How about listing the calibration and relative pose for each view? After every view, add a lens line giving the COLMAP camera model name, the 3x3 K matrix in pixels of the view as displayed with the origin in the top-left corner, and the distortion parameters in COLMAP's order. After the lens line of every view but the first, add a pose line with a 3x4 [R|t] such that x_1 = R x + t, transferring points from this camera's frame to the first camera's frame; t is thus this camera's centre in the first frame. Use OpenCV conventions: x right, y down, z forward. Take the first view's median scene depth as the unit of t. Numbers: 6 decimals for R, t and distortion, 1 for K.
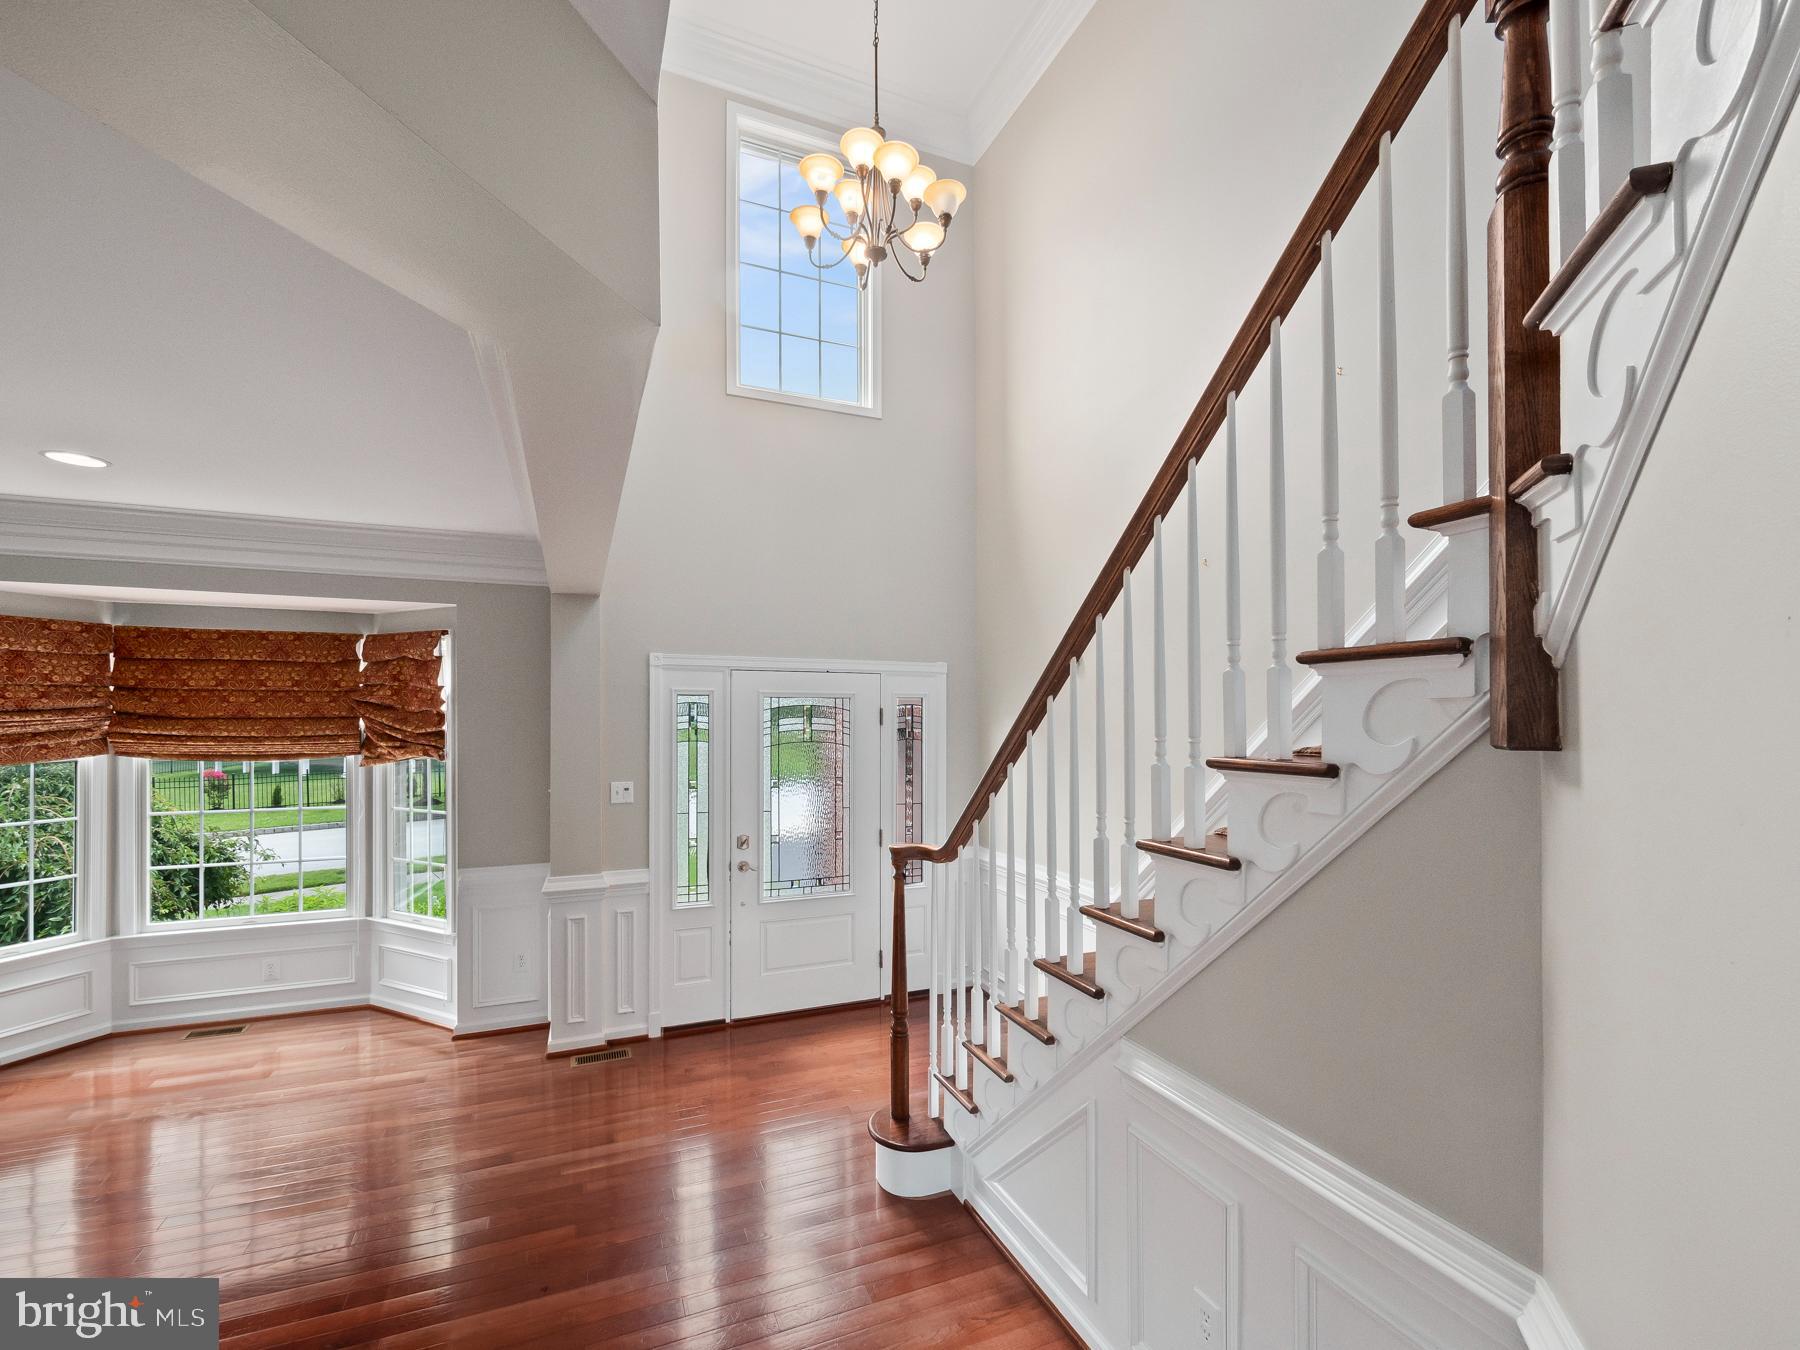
lens RADIAL K [[771.9, 0, 902.4], [0, 771.9, 716.8], [0, 0, 1]] dist [-0.003886, -0.000236]
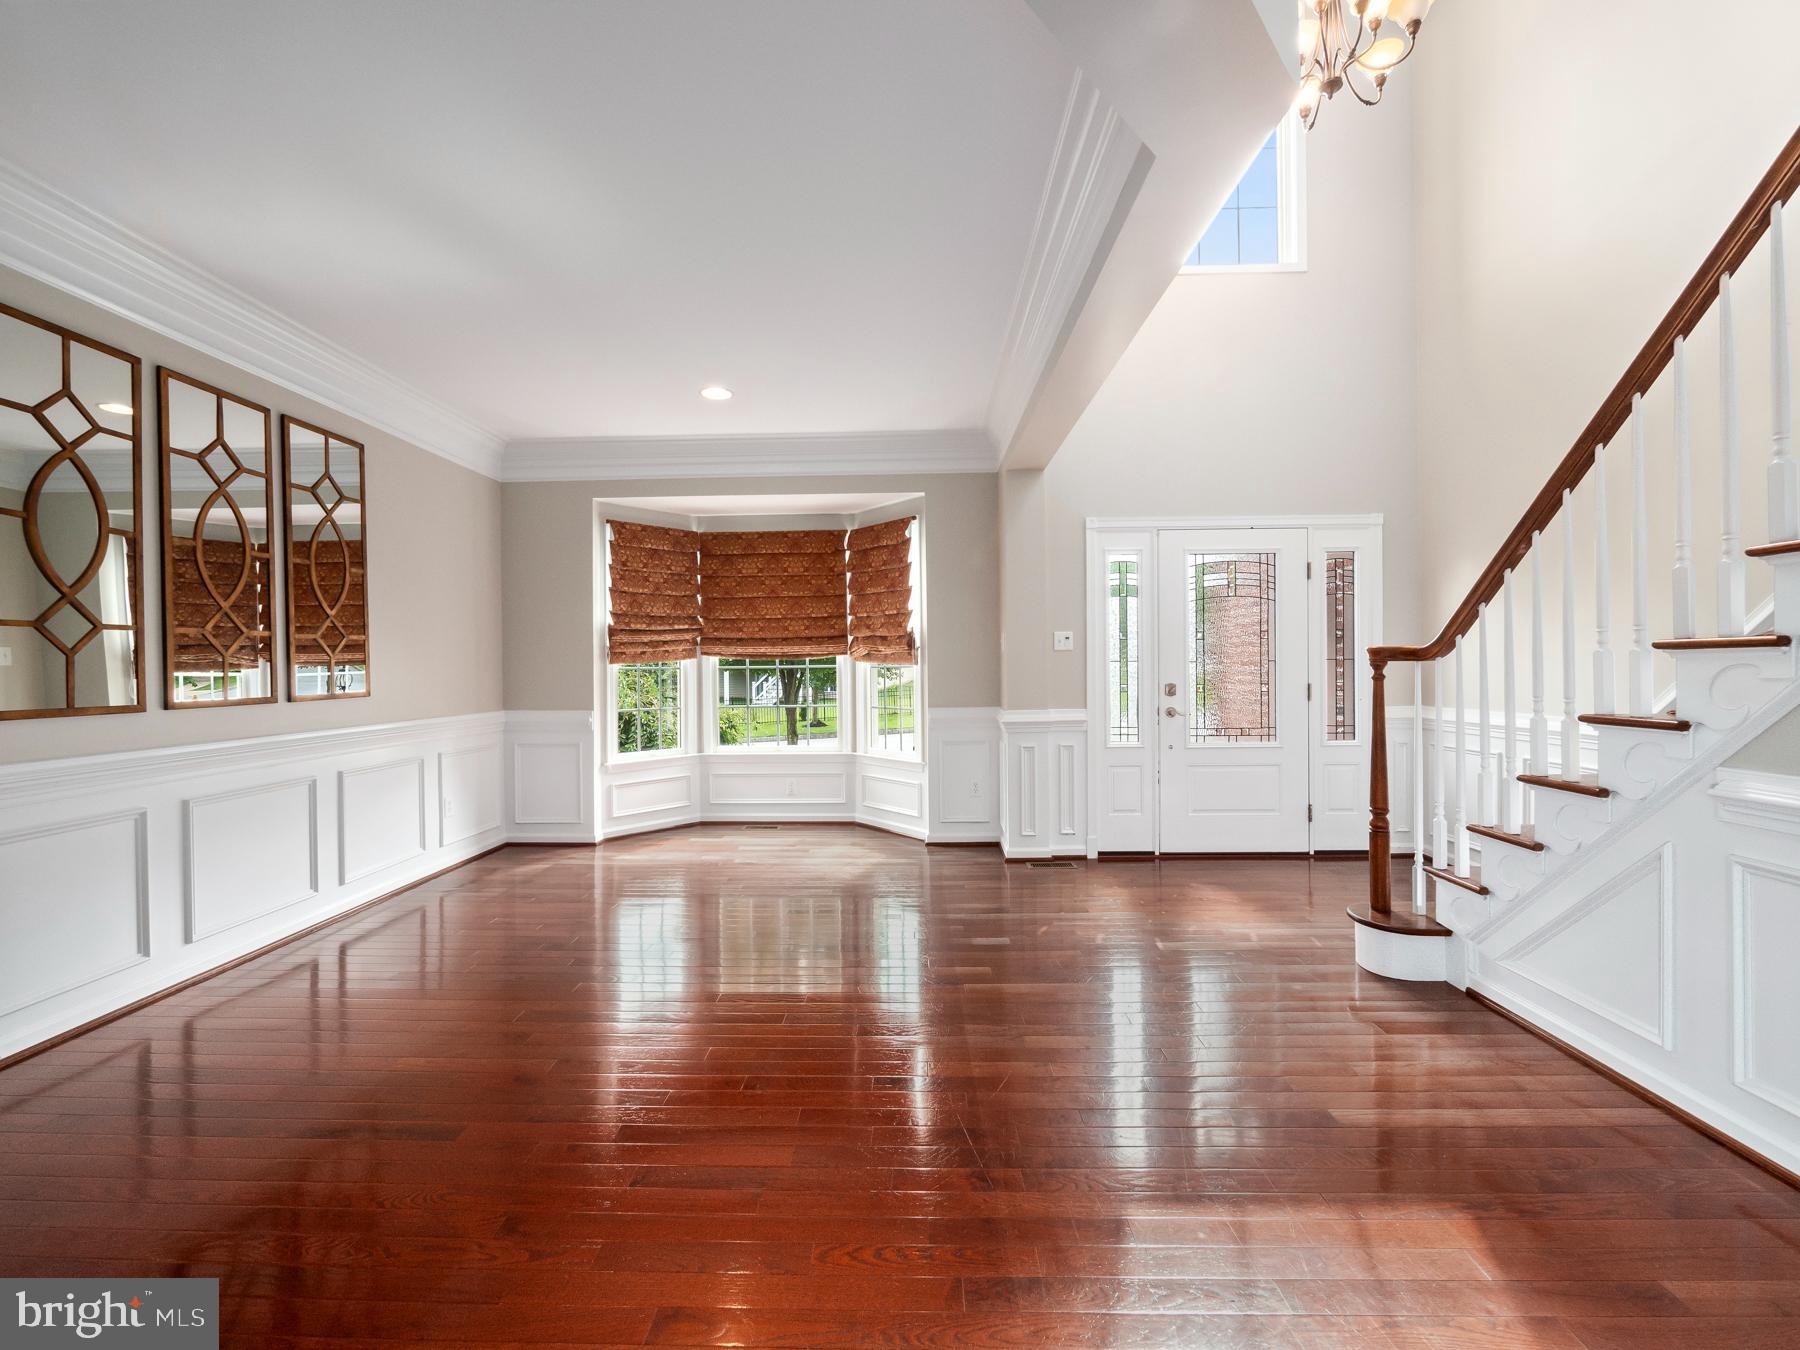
lens RADIAL K [[771.9, 0, 887.8], [0, 771.9, 674.3], [0, 0, 1]] dist [-0.003886, -0.000236]
pose [[0.908851, -0.006558, -0.417068, -0.119829], [0.011520, 0.999890, 0.009383, 0.130744], [0.416961, -0.013332, 0.908827, -0.145248]]
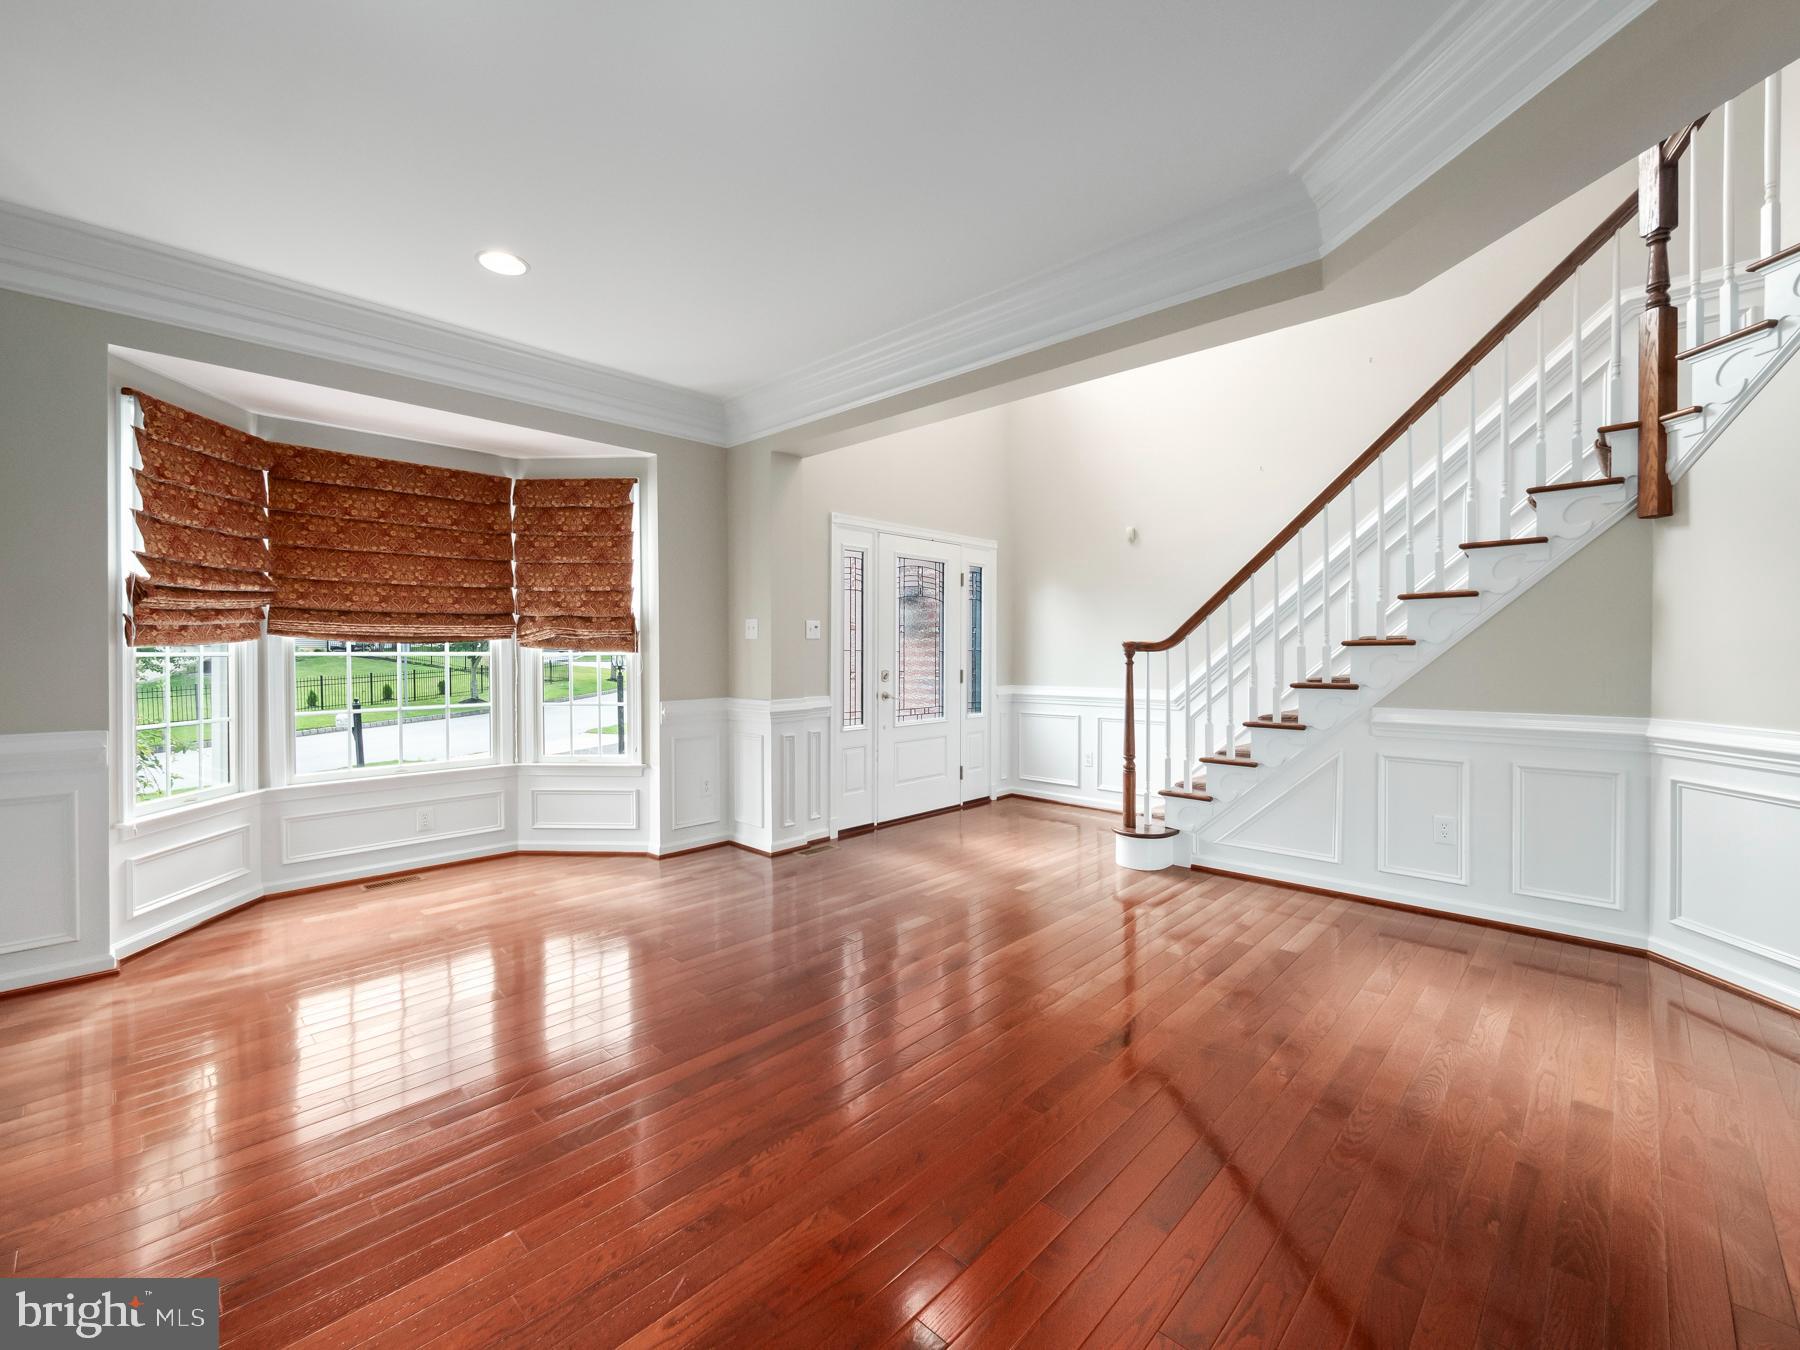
lens RADIAL K [[771.9, 0, 874.8], [0, 771.9, 666.6], [0, 0, 1]] dist [-0.003886, -0.000236]
pose [[0.920587, -0.012047, 0.390352, -0.715577], [0.005324, 0.999818, 0.018300, 0.129965], [-0.390501, -0.014769, 0.920484, -0.107240]]
